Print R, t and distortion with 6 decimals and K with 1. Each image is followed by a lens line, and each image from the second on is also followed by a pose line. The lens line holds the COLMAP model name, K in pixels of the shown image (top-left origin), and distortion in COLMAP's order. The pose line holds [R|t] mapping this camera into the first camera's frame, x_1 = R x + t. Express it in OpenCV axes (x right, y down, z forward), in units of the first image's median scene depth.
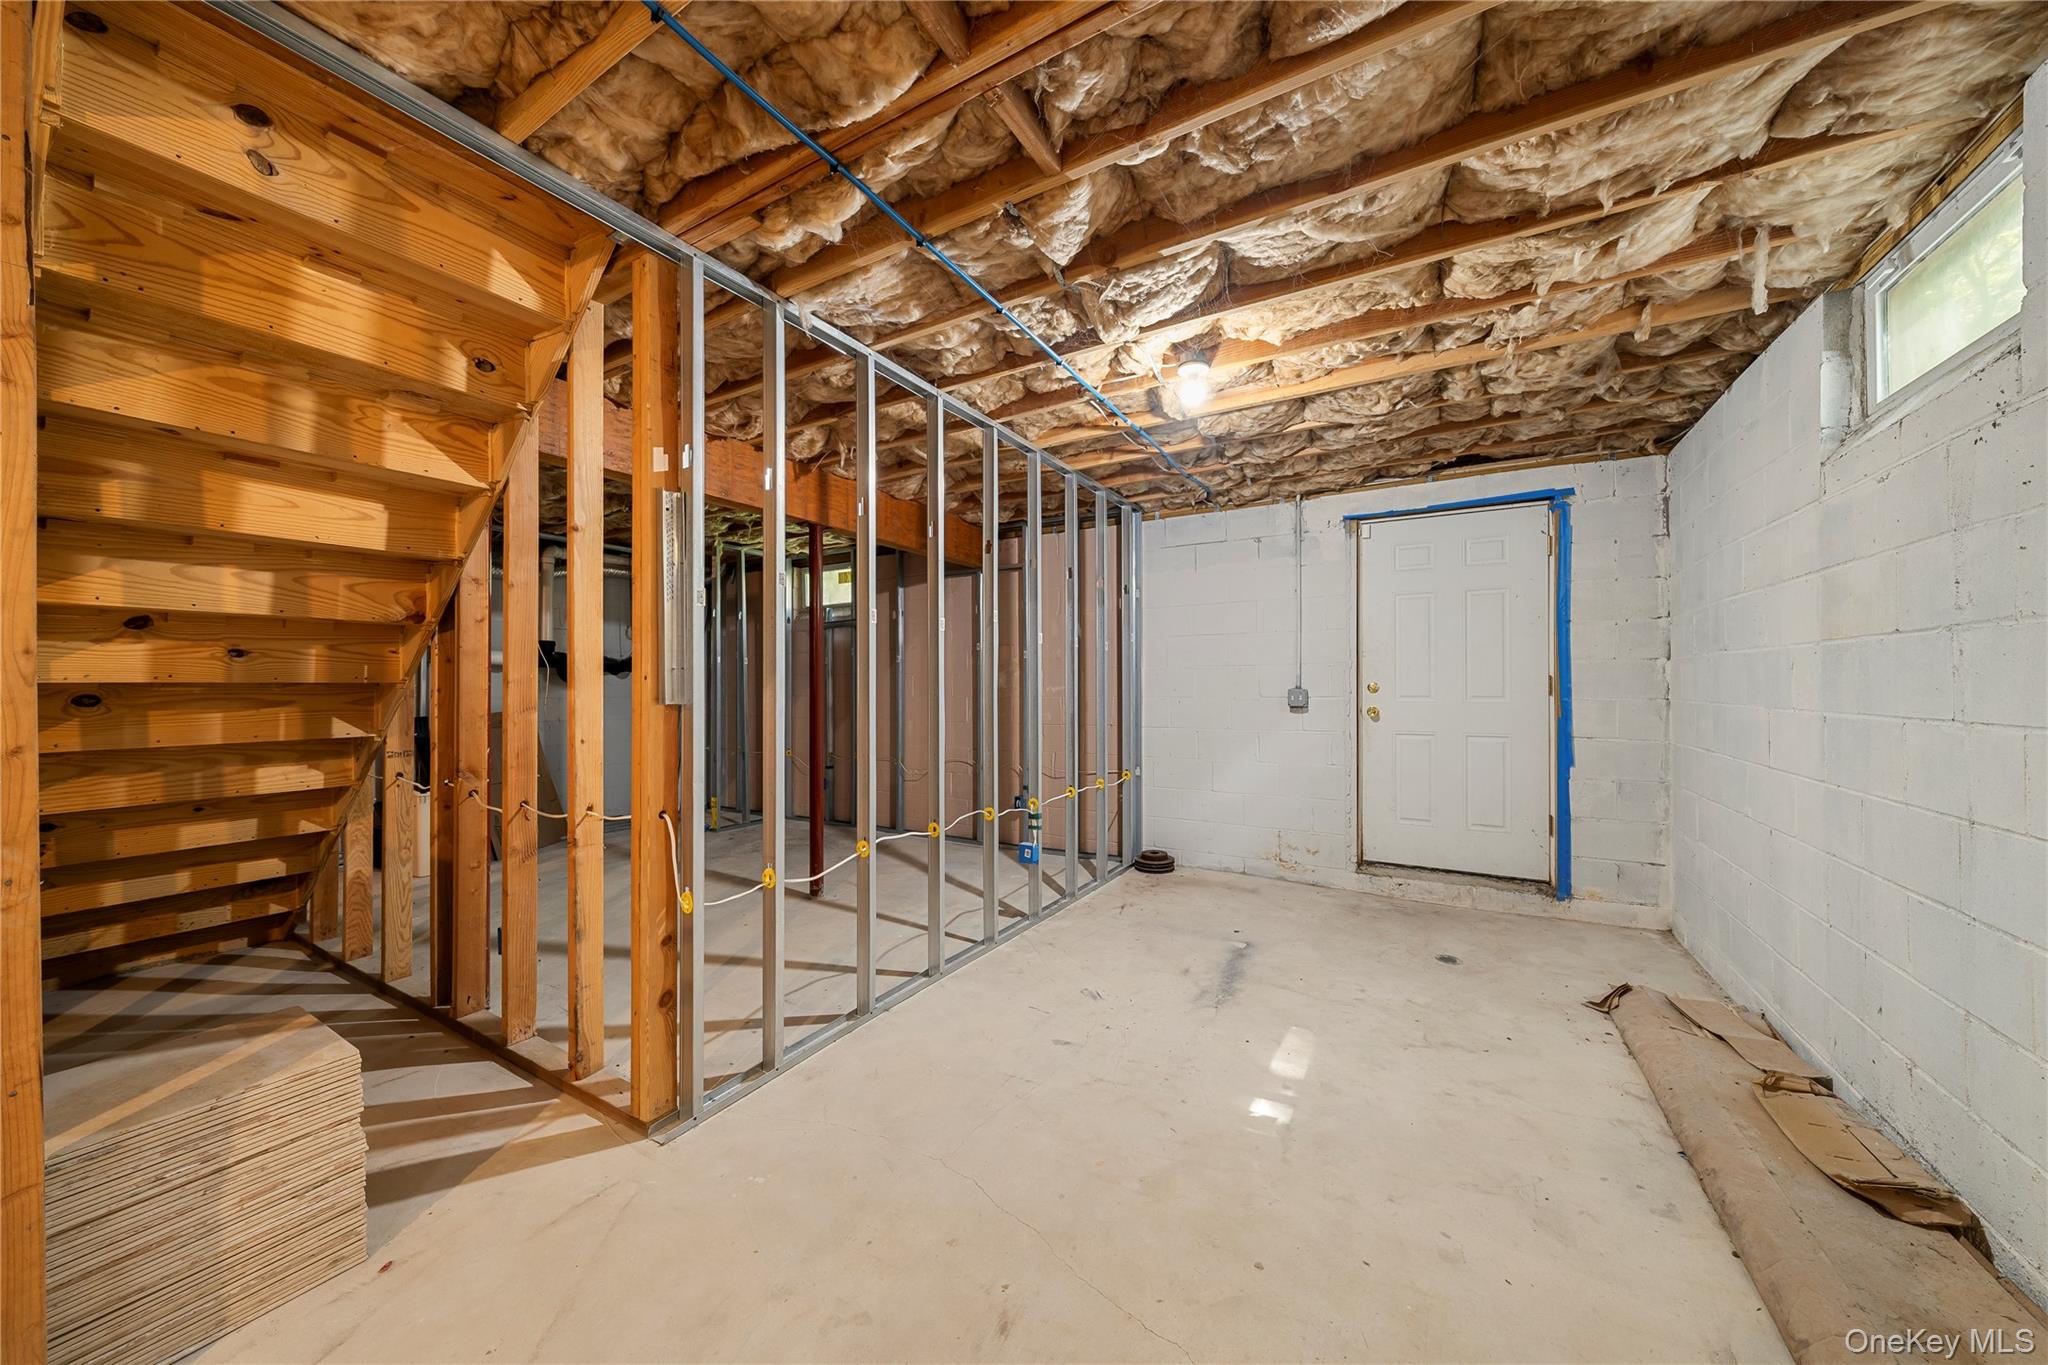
lens RADIAL K [[708.4, 0, 1024.0], [0, 708.4, 682.5], [0, 0, 1]] dist [-0.001556, -0.000138]
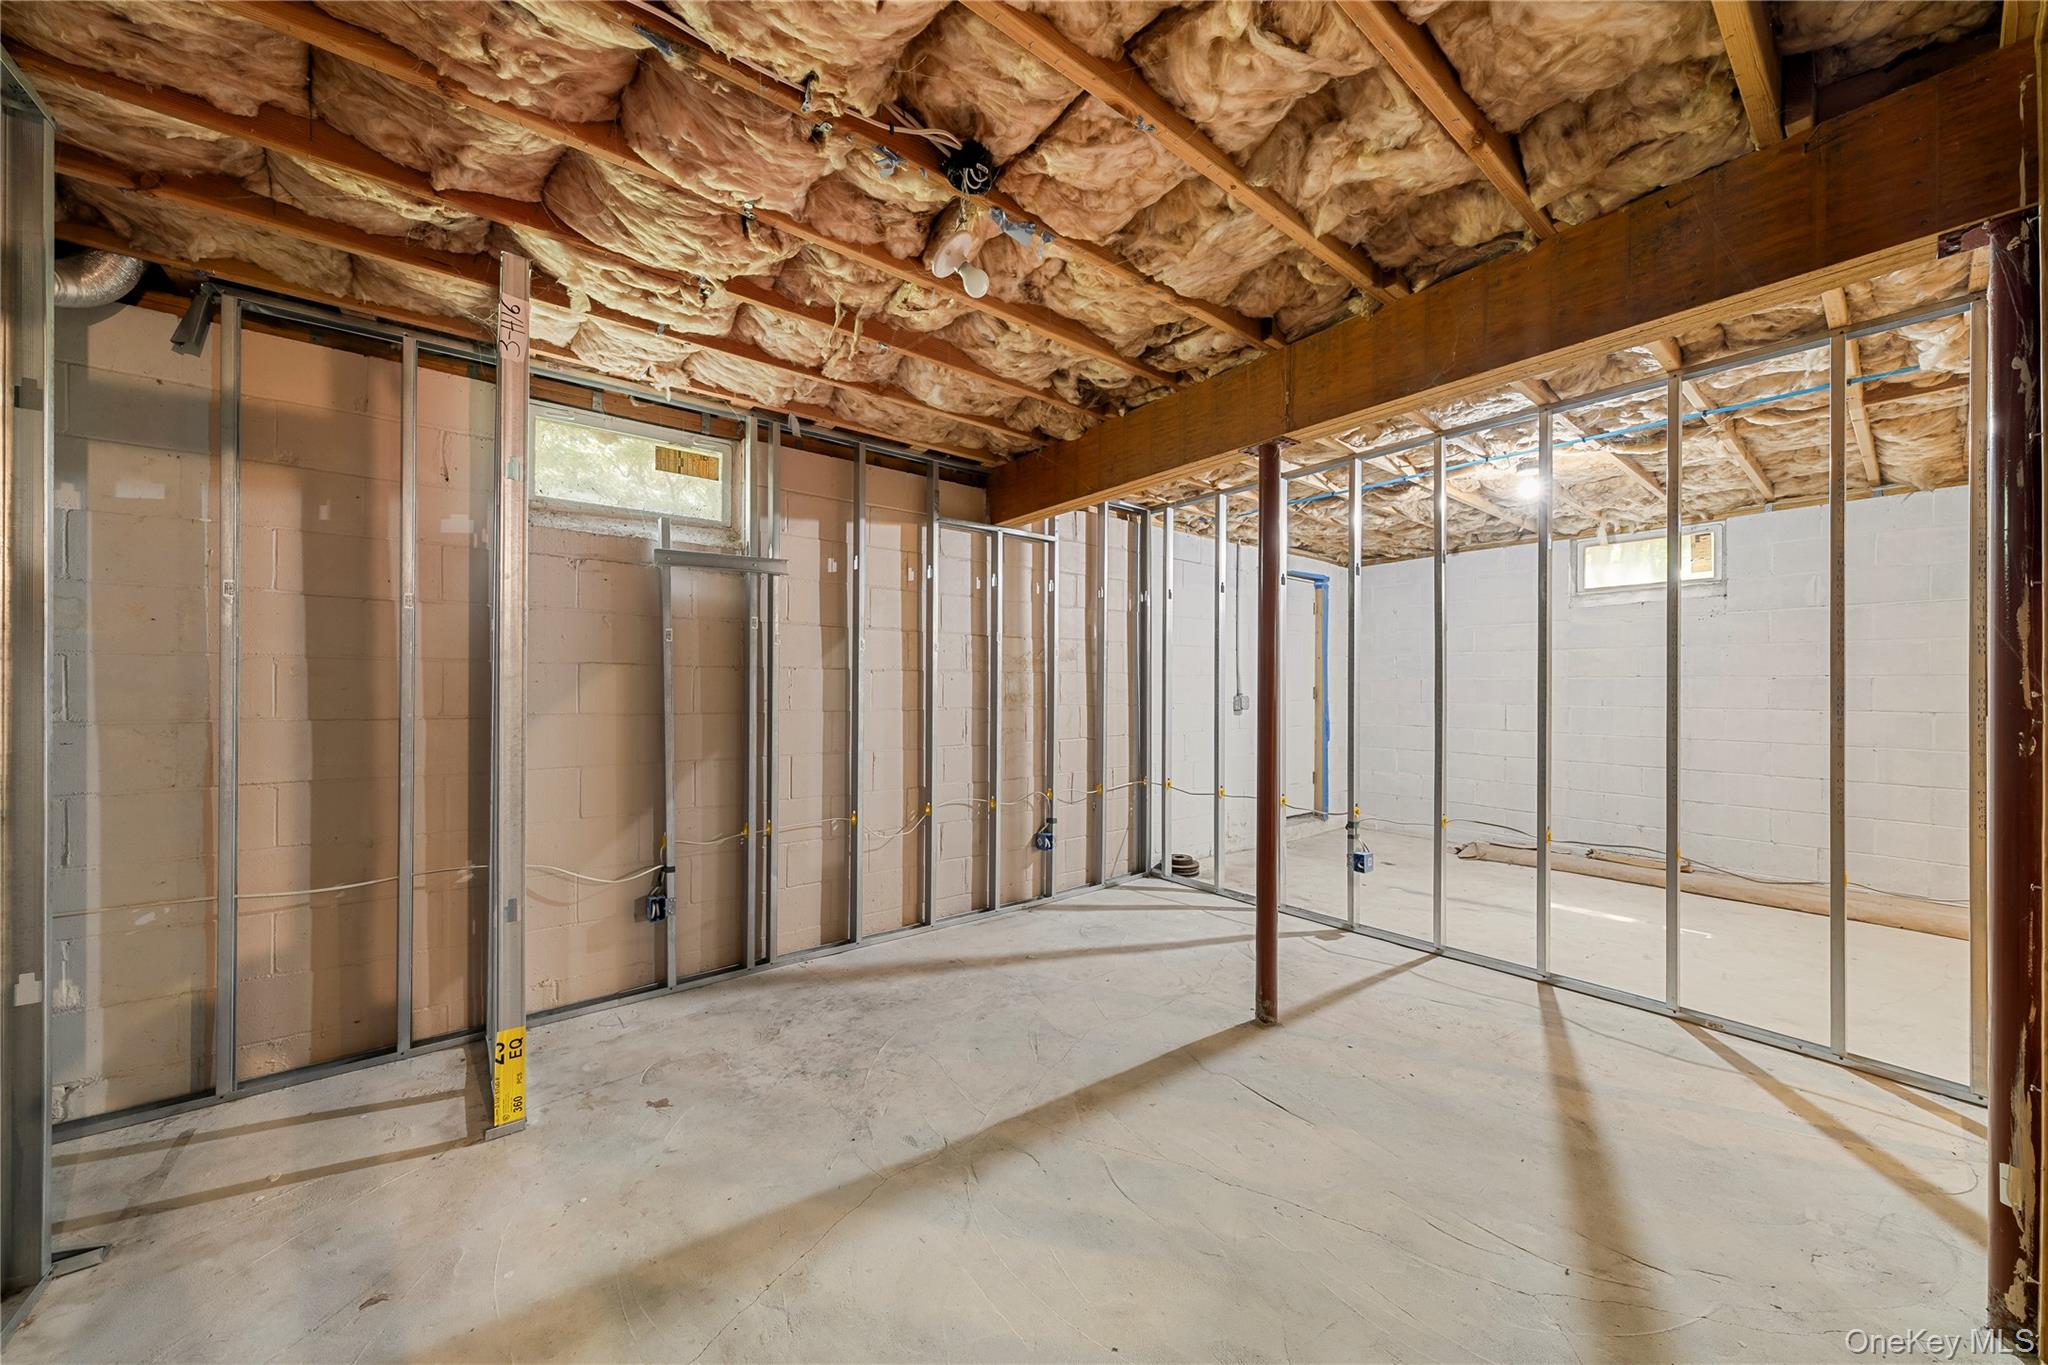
lens RADIAL K [[708.4, 0, 1024.0], [0, 708.4, 682.5], [0, 0, 1]] dist [-0.001556, -0.000138]
pose [[0.367670, 0.012606, 0.929871, -1.066078], [-0.010055, 0.999904, -0.009579, 0.003915], [-0.929902, -0.005828, 0.367761, 1.042664]]
